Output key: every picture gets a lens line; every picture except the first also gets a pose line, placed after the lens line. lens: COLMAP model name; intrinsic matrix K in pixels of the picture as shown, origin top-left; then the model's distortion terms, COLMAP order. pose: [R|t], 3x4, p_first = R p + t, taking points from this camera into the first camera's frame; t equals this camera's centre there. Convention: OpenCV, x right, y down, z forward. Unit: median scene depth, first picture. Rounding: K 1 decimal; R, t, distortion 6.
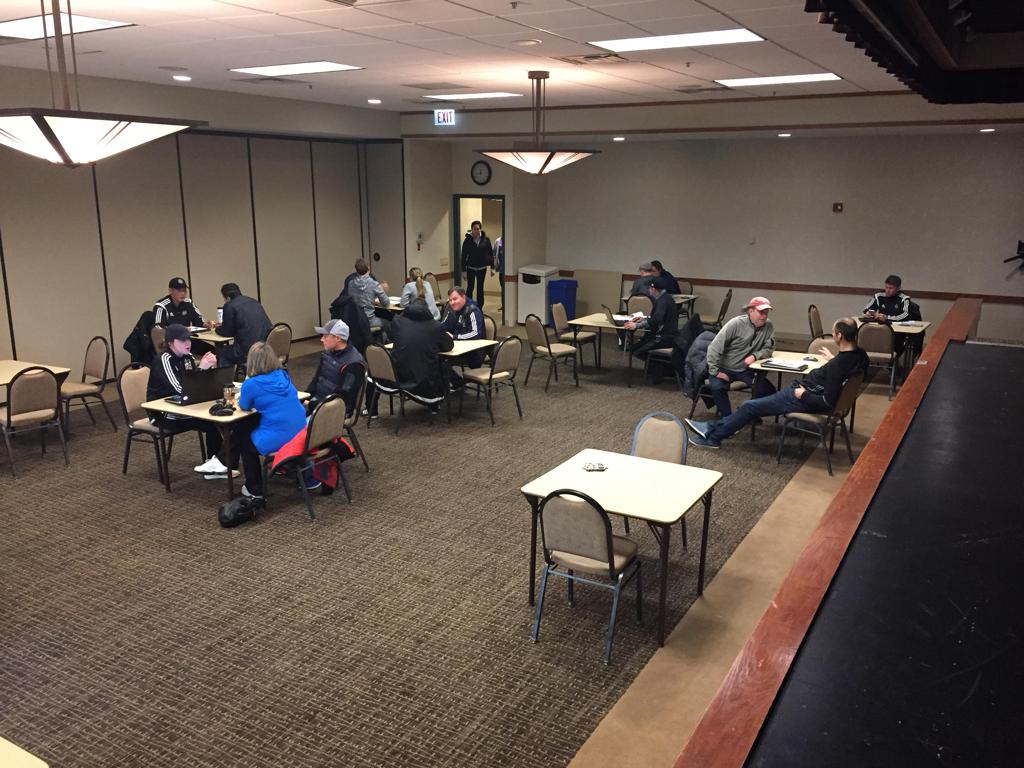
lens RADIAL K [[870.1, 0, 514.5], [0, 870.1, 382.8], [0, 0, 1]] dist [0.094503, -0.123984]
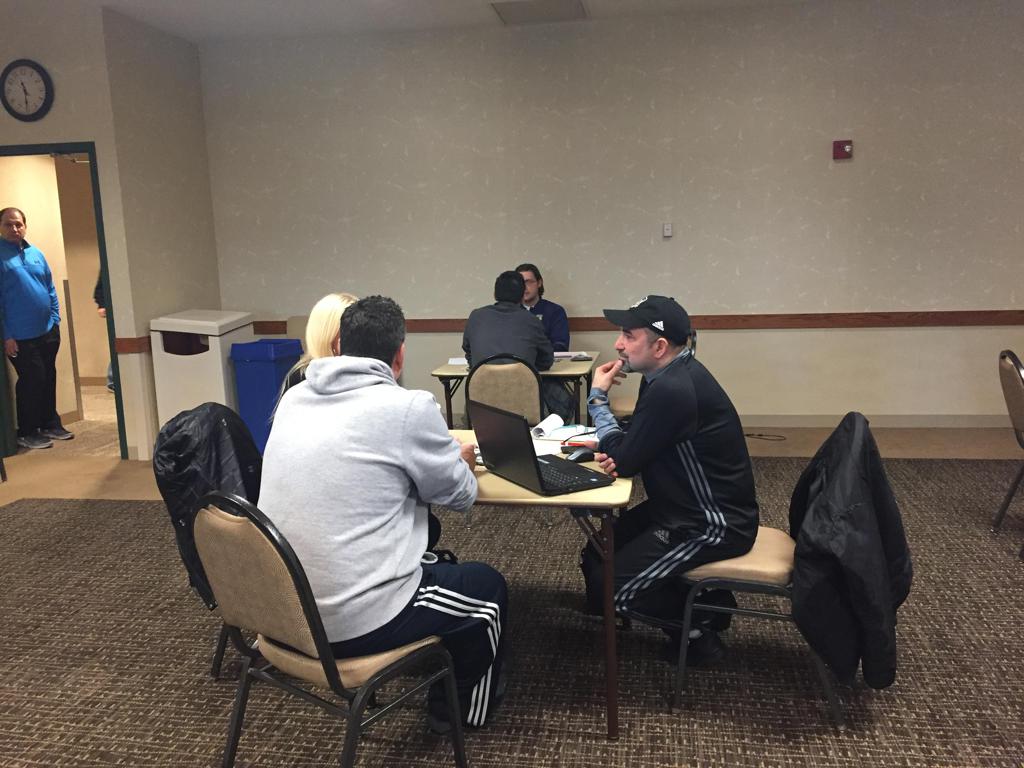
lens RADIAL K [[870.1, 0, 507.2], [0, 870.1, 381.2], [0, 0, 1]] dist [0.094503, -0.123984]
pose [[0.939770, -0.085575, 0.330921, 0.047825], [0.110297, 0.992284, -0.056628, -0.124500], [-0.323522, 0.089717, 0.941958, 1.147133]]
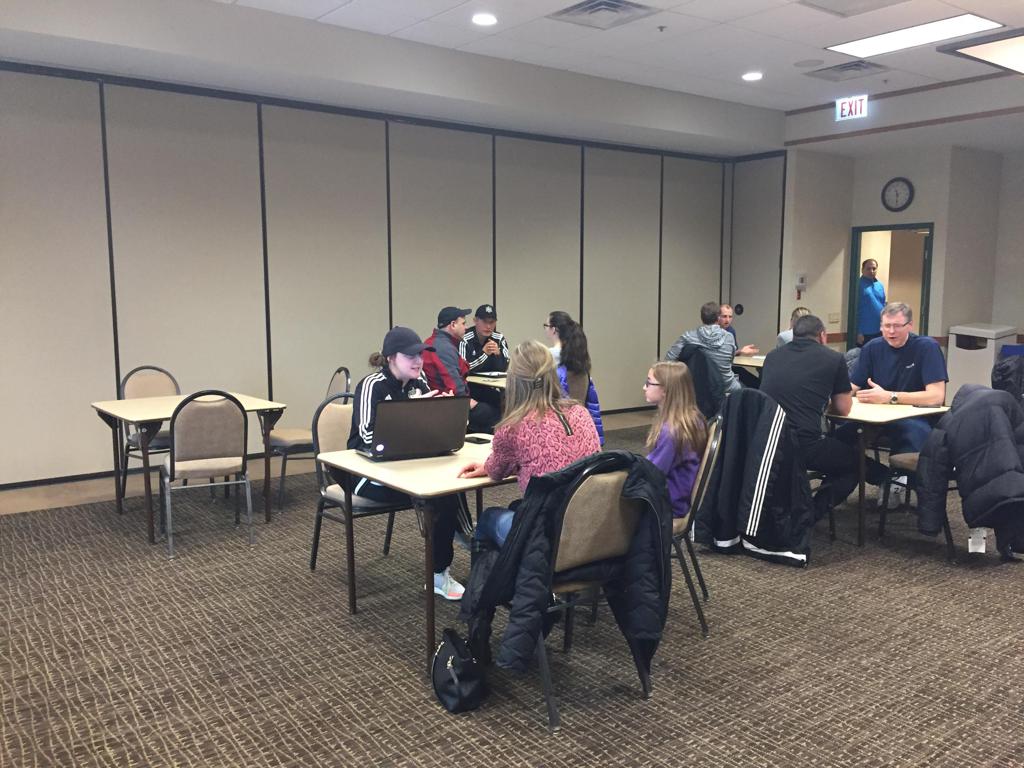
lens RADIAL K [[870.1, 0, 508.8], [0, 870.1, 384.3], [0, 0, 1]] dist [0.094503, -0.123984]
pose [[0.917828, 0.039794, -0.394978, -0.078313], [-0.085024, 0.991580, -0.097672, 0.022725], [0.387765, 0.123229, 0.913484, 0.487059]]
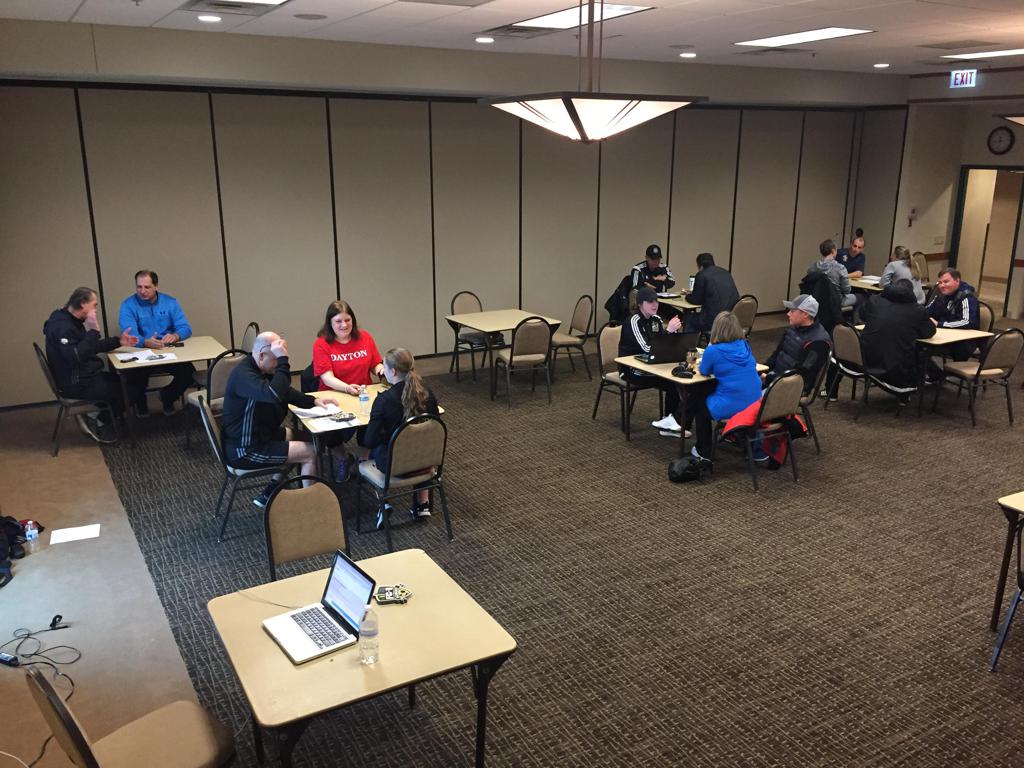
lens RADIAL K [[870.1, 0, 508.7], [0, 870.1, 386.0], [0, 0, 1]] dist [0.094503, -0.123984]
pose [[0.863340, 0.128160, -0.488077, 0.001591], [-0.111854, 0.991753, 0.062564, 0.004643], [0.492070, 0.000579, 0.870555, -0.020307]]
